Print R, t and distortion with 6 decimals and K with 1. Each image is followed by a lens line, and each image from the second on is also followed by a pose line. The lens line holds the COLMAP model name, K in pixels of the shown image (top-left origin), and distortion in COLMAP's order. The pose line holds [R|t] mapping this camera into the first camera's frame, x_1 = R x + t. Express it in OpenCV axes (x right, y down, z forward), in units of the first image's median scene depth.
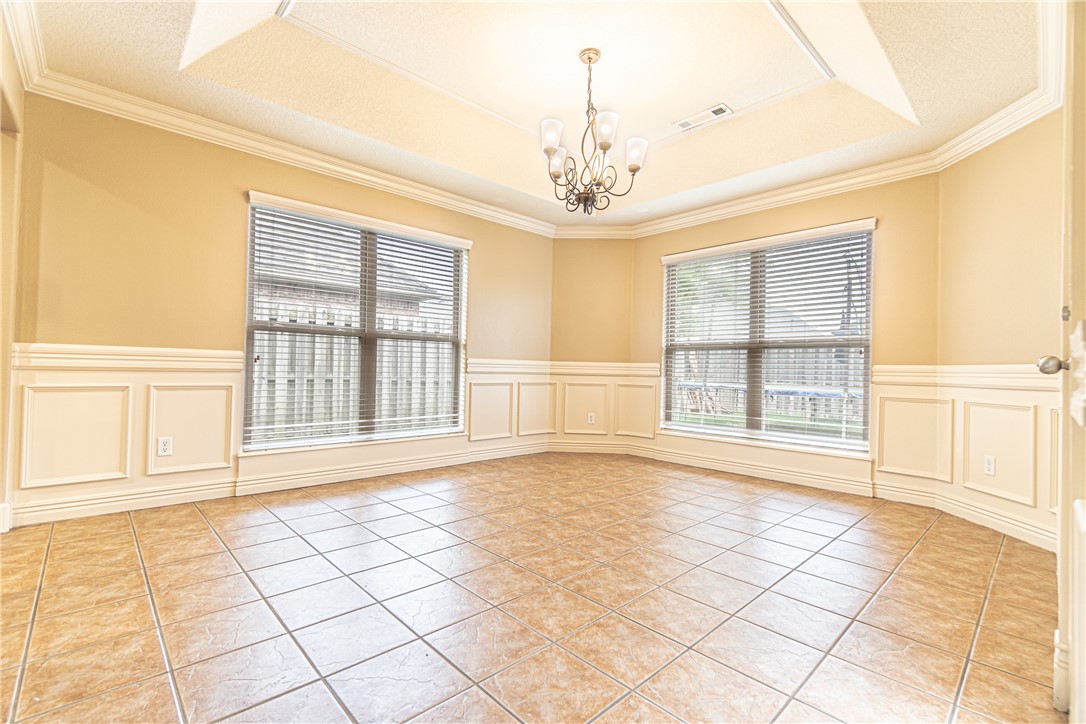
lens RADIAL K [[479.3, 0, 541.4], [0, 479.3, 369.3], [0, 0, 1]] dist [0.005420, 0.000459]
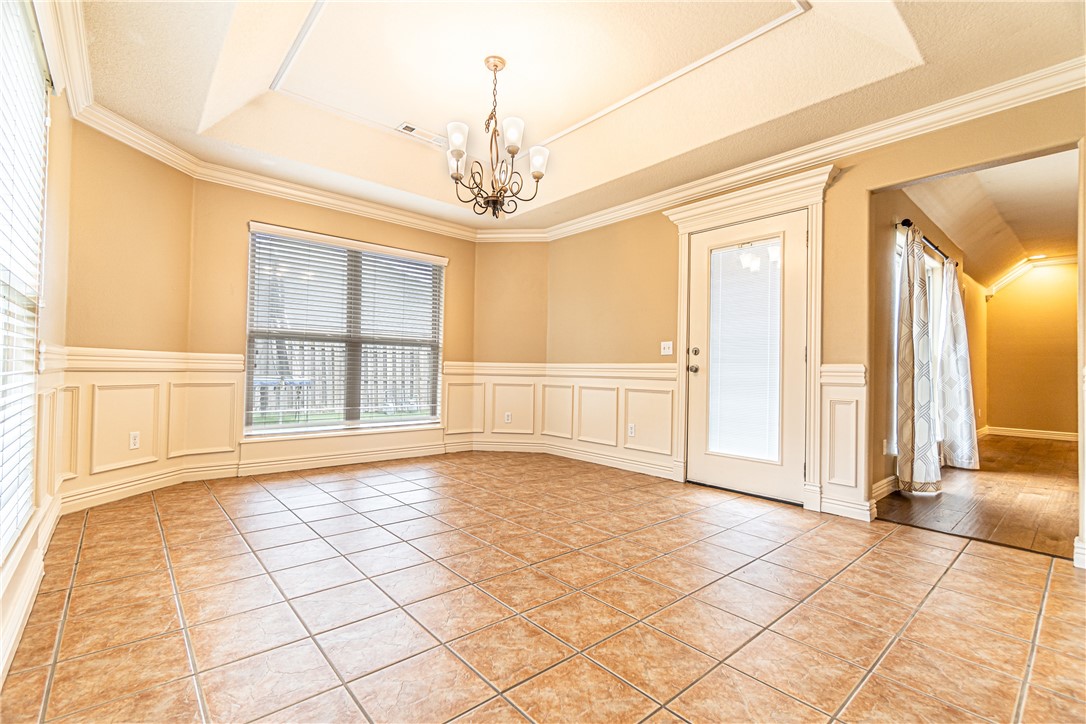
lens RADIAL K [[479.3, 0, 541.8], [0, 479.3, 357.5], [0, 0, 1]] dist [0.005420, 0.000459]
pose [[0.040189, 0.006663, 0.999170, -0.793024], [-0.017576, 0.999828, -0.005960, -0.015904], [-0.999037, -0.017322, 0.040300, 0.722086]]
